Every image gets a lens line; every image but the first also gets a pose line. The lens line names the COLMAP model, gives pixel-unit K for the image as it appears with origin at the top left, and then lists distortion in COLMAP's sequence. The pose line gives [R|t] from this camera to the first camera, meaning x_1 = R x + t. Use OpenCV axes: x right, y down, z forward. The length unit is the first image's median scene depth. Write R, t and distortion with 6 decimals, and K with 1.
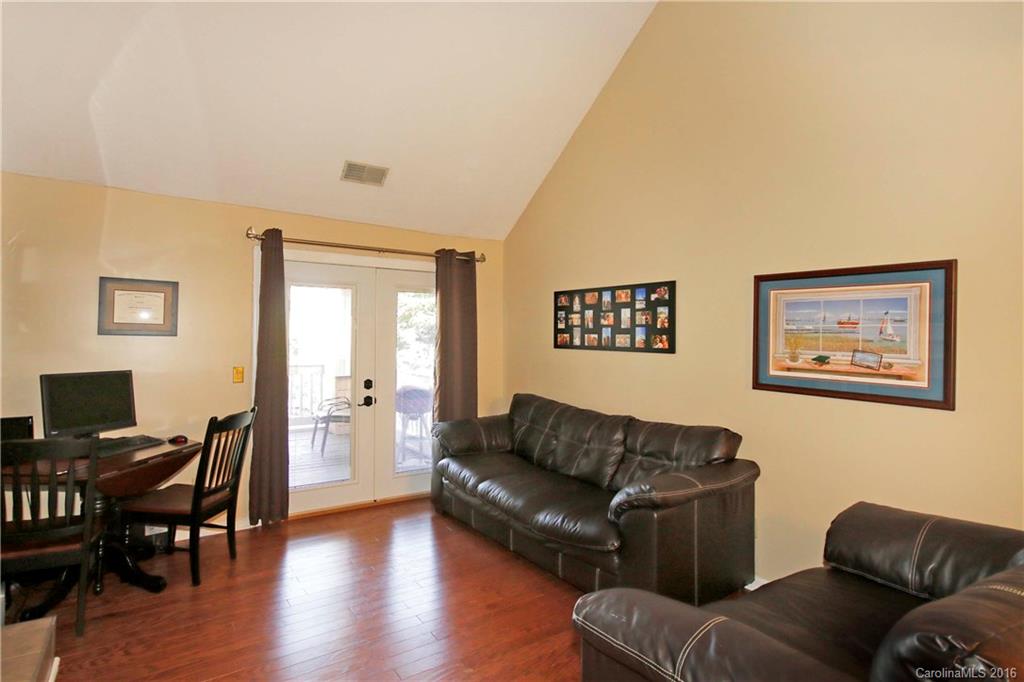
lens RADIAL K [[530.3, 0, 513.6], [0, 530.3, 328.0], [0, 0, 1]] dist [-0.001896, -0.000166]
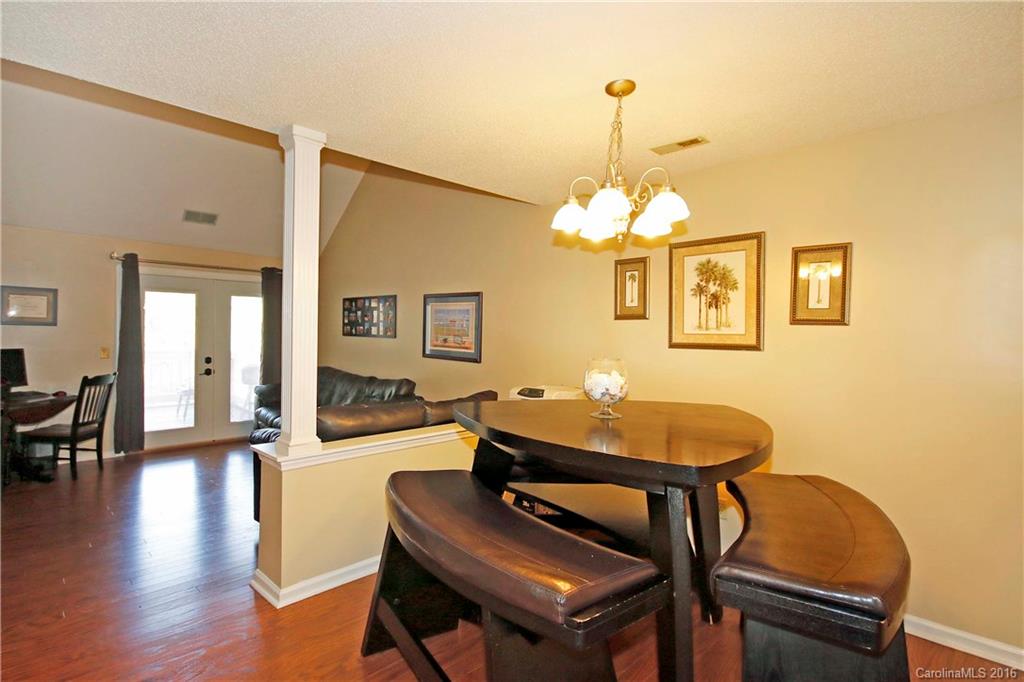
lens RADIAL K [[499.4, 0, 511.8], [0, 499.4, 333.0], [0, 0, 1]] dist [-0.002032, -0.000459]
pose [[0.981390, 0.004213, 0.191978, 0.328971], [-0.008581, 0.999723, 0.021924, -0.005871], [-0.191832, -0.023163, 0.981154, -0.582142]]
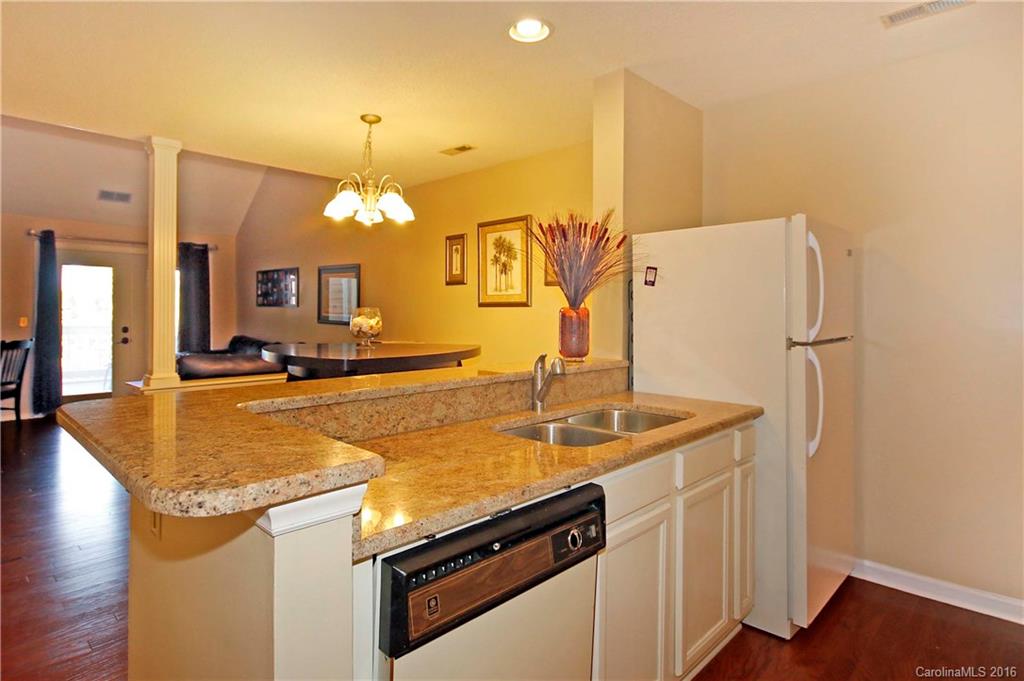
lens RADIAL K [[558.8, 0, 528.0], [0, 558.8, 312.2], [0, 0, 1]] dist [0.001722, -0.000570]
pose [[0.976001, -0.002033, 0.217756, 0.605757], [-0.002343, 0.999801, 0.019835, 0.024168], [-0.217753, -0.019869, 0.975802, -0.987266]]
